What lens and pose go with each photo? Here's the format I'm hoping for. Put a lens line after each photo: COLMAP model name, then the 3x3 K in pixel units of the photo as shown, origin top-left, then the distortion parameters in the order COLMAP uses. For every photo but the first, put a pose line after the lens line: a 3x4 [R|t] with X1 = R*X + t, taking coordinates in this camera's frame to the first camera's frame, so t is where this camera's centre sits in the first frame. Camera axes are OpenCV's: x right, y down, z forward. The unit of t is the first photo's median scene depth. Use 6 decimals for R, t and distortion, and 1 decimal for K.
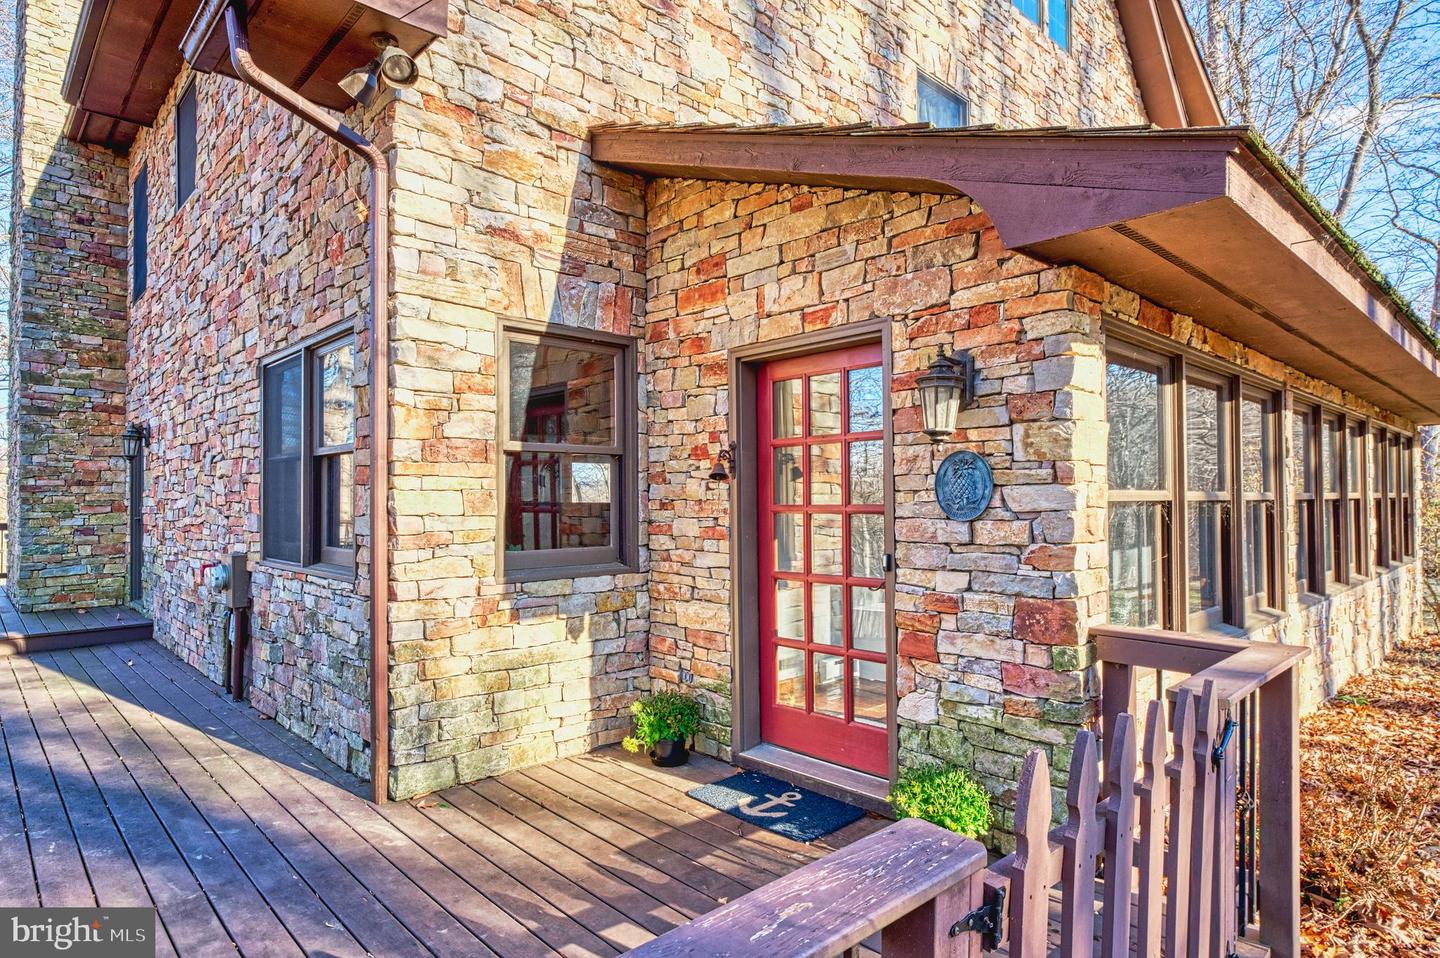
lens RADIAL K [[801.3, 0, 720.0], [0, 801.3, 479.0], [0, 0, 1]] dist [0.000403, -0.000519]
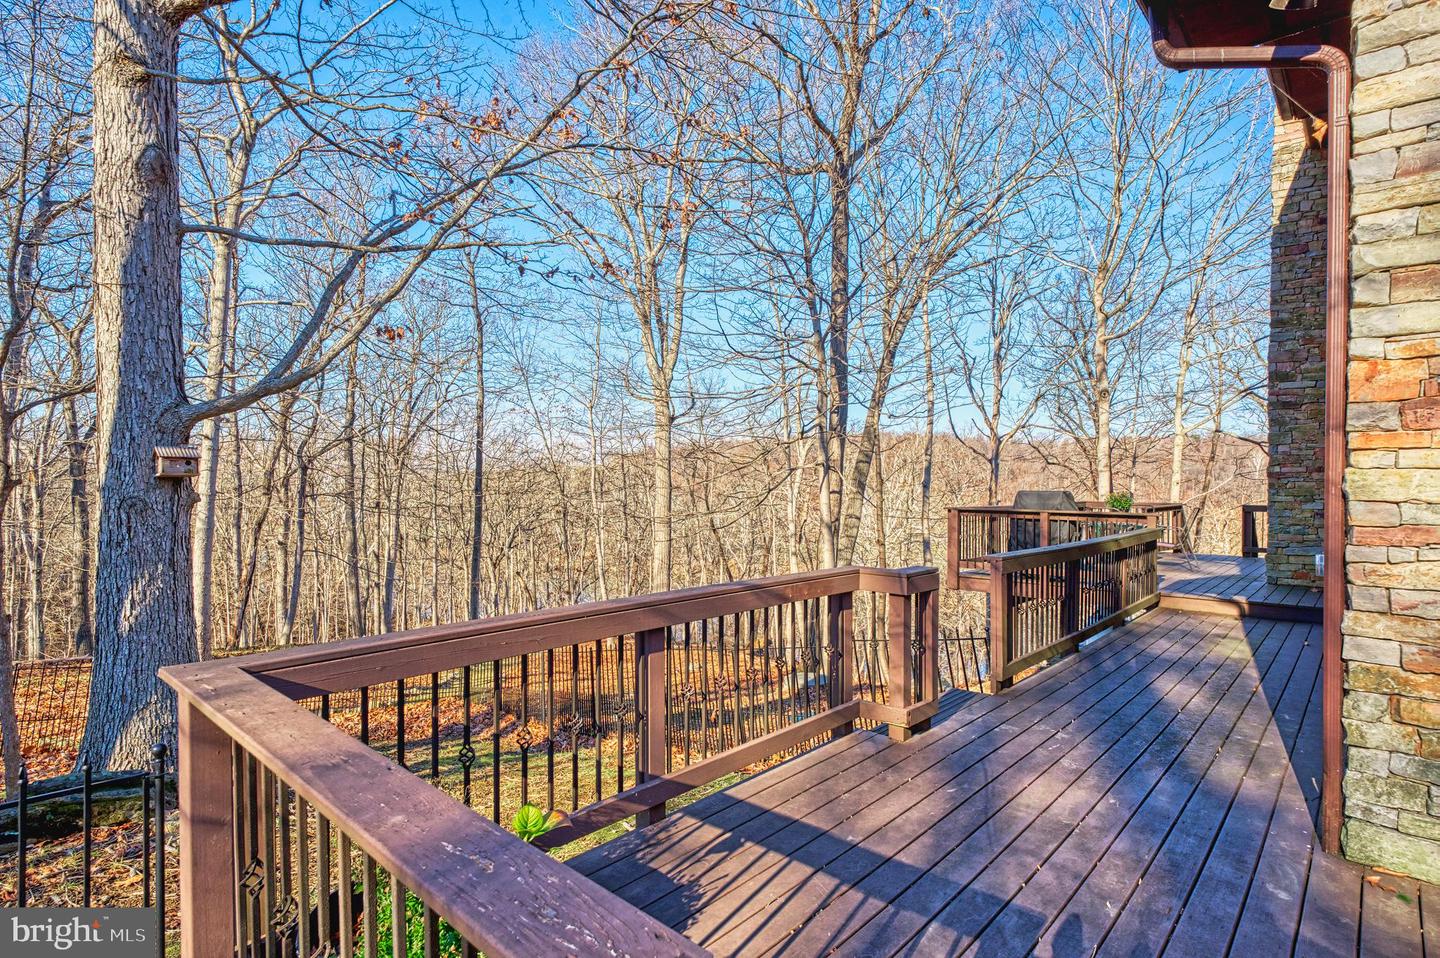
lens RADIAL K [[737.1, 0, 720.0], [0, 737.1, 479.0], [0, 0, 1]] dist [0.003157, 0.000612]
pose [[0.078686, -0.001661, -0.996898, 0.186765], [0.014836, 0.999890, -0.000495, 0.010542], [0.996789, -0.014752, 0.078702, 0.218991]]
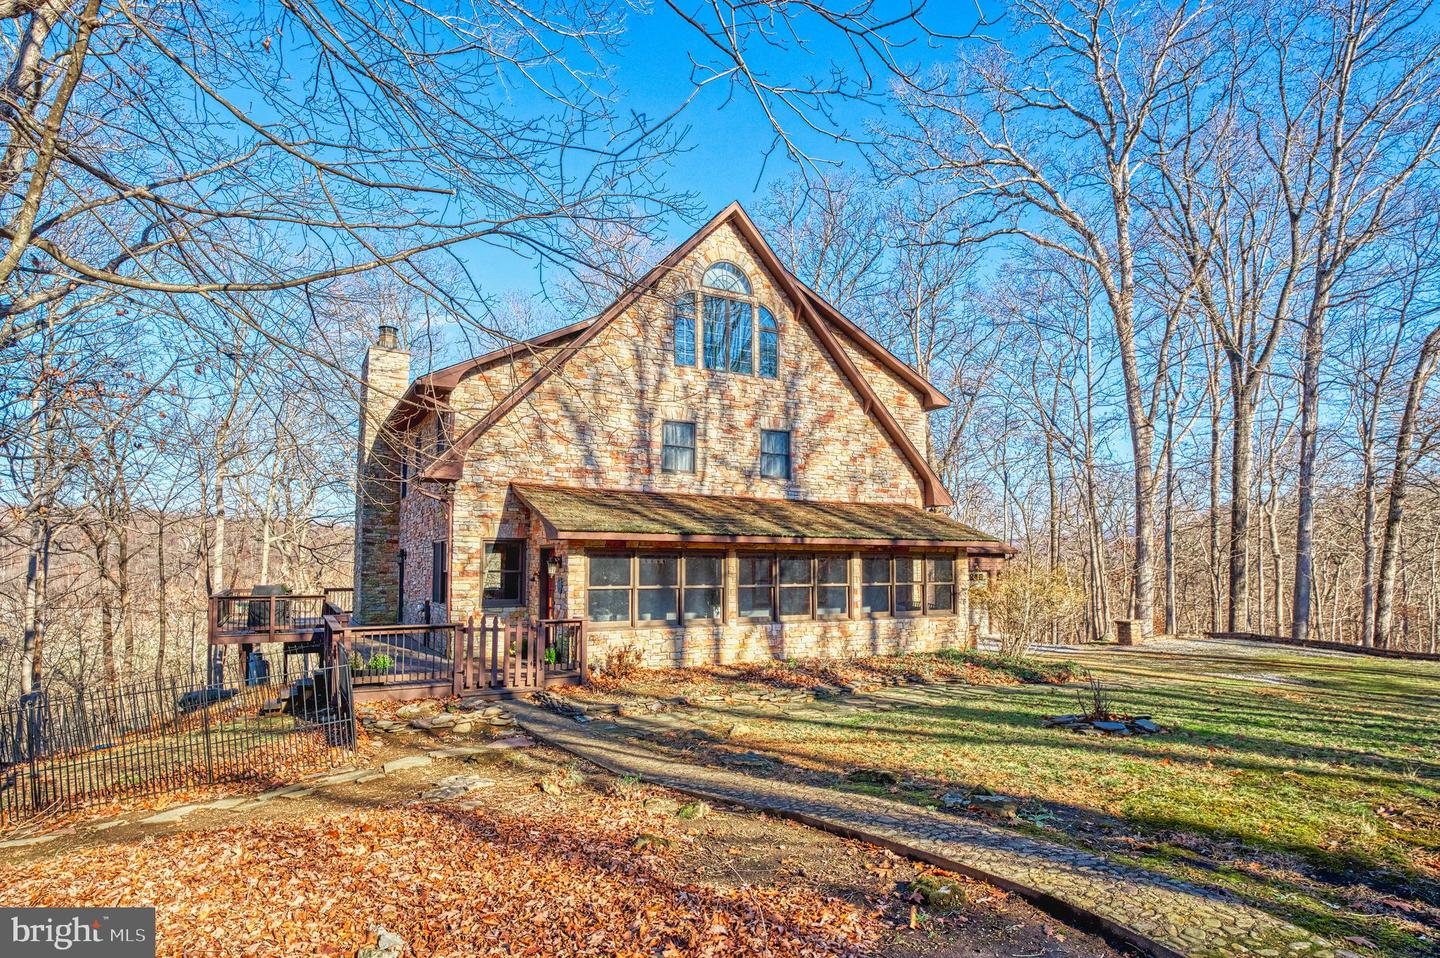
lens RADIAL K [[776.3, 0, 713.7], [0, 776.3, 520.5], [0, 0, 1]] dist [-0.002556, -0.000354]
pose [[0.967415, -0.008372, -0.253056, 1.312052], [-0.000625, 0.999371, -0.035454, -0.117753], [0.253194, 0.034456, 0.966802, -1.743419]]
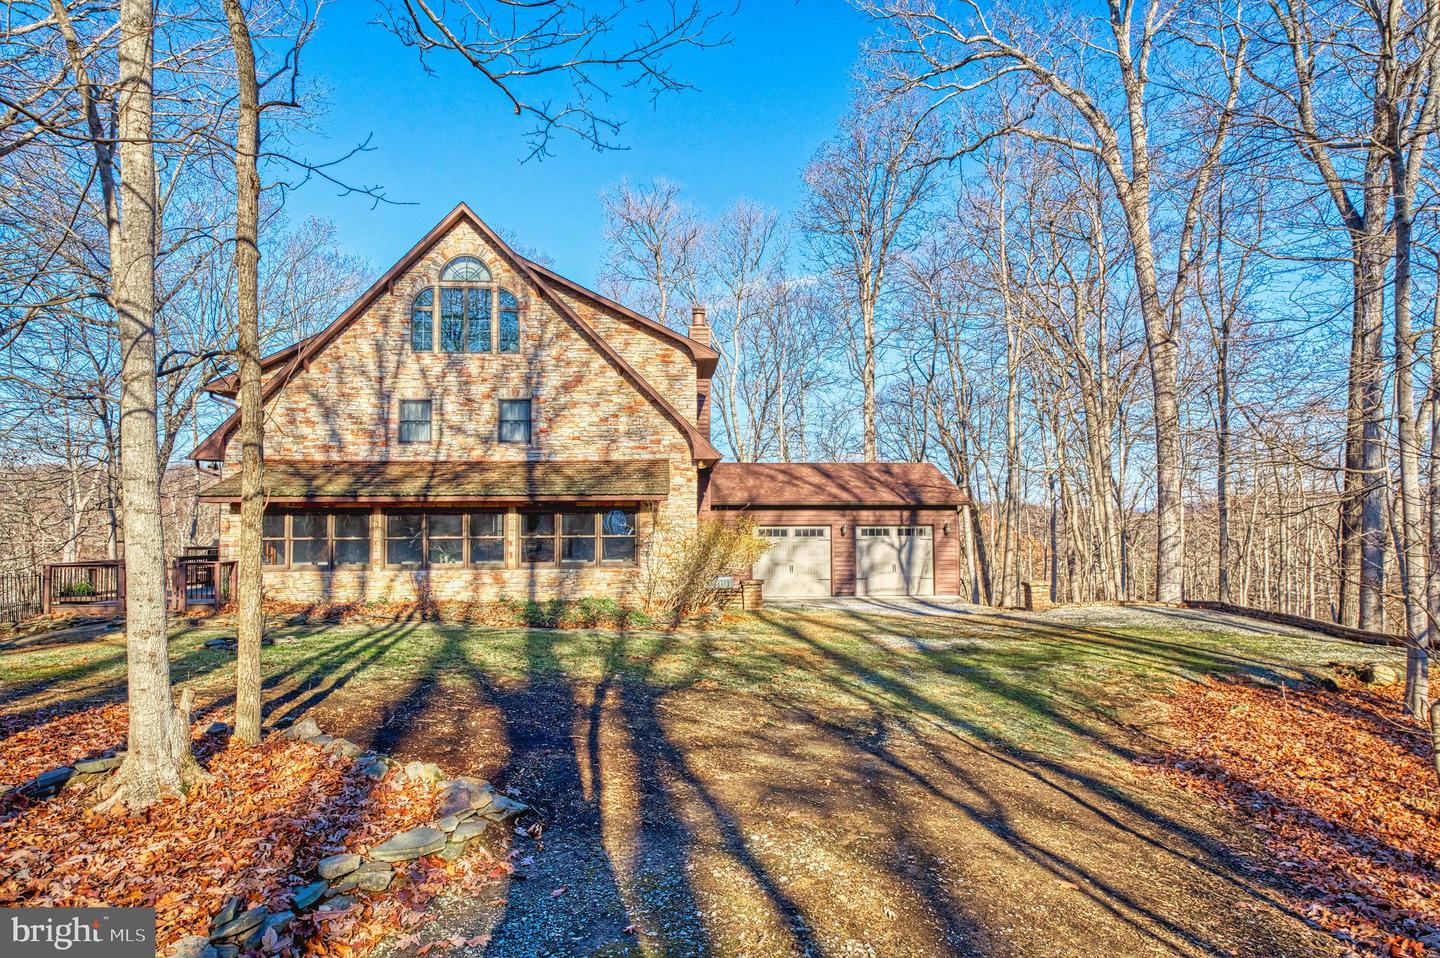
lens RADIAL K [[823.0, 0, 720.0], [0, 823.0, 479.0], [0, 0, 1]] dist [0.005511, 0.000269]
pose [[0.767115, -0.037931, -0.640387, 4.153633], [0.017389, 0.999113, -0.038349, -0.072681], [0.641274, 0.018283, 0.767094, -0.787464]]
